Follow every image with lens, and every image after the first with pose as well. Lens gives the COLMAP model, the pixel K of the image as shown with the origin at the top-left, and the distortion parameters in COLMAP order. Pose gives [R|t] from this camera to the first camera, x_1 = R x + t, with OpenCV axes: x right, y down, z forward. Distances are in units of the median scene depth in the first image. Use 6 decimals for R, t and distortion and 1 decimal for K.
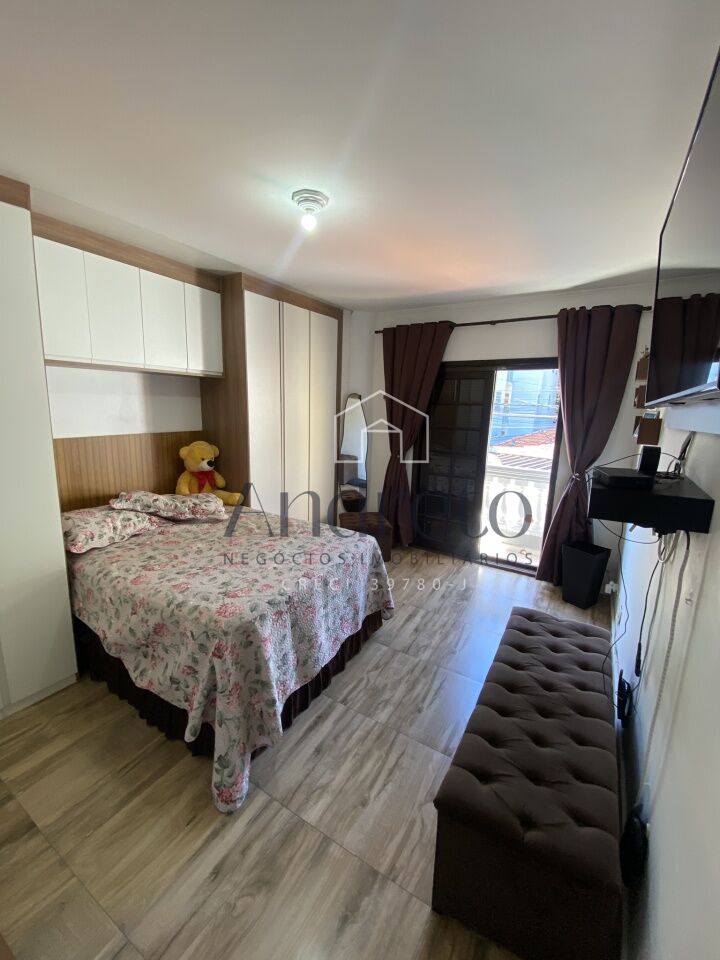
lens RADIAL K [[389.4, 0, 362.6], [0, 389.4, 475.2], [0, 0, 1]] dist [0.016422, -0.018805]
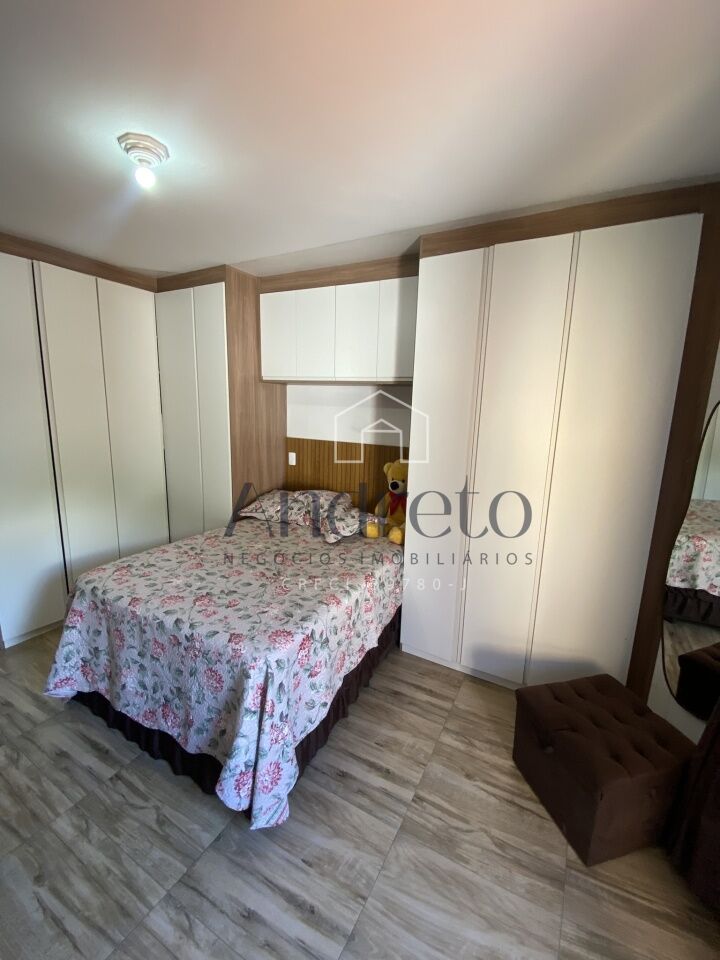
lens RADIAL K [[389.4, 0, 362.6], [0, 389.4, 475.2], [0, 0, 1]] dist [0.016422, -0.018805]
pose [[0.033718, 0.151497, -0.987882, 0.597890], [-0.218294, 0.965695, 0.140644, -0.212355], [0.975300, 0.210906, 0.065632, 1.190997]]
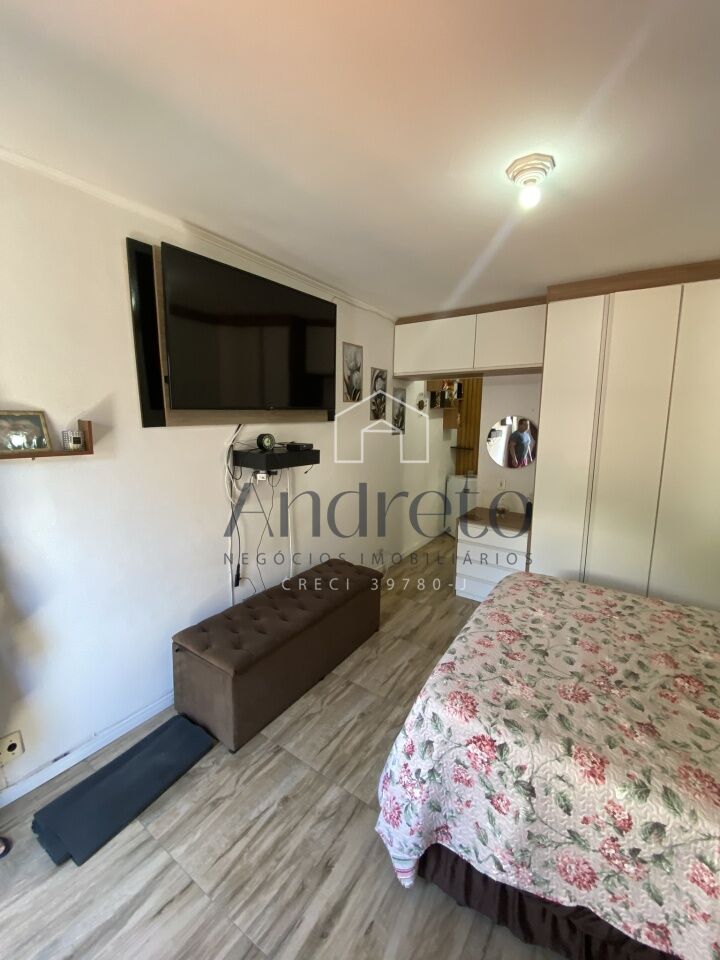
lens RADIAL K [[395.2, 0, 360.8], [0, 395.2, 475.9], [0, 0, 1]] dist [0.015021, -0.016968]
pose [[-0.997322, -0.048080, 0.055116, 0.109319], [-0.026515, 0.939981, 0.340196, -0.293602], [-0.068165, 0.337824, -0.938738, 1.564033]]
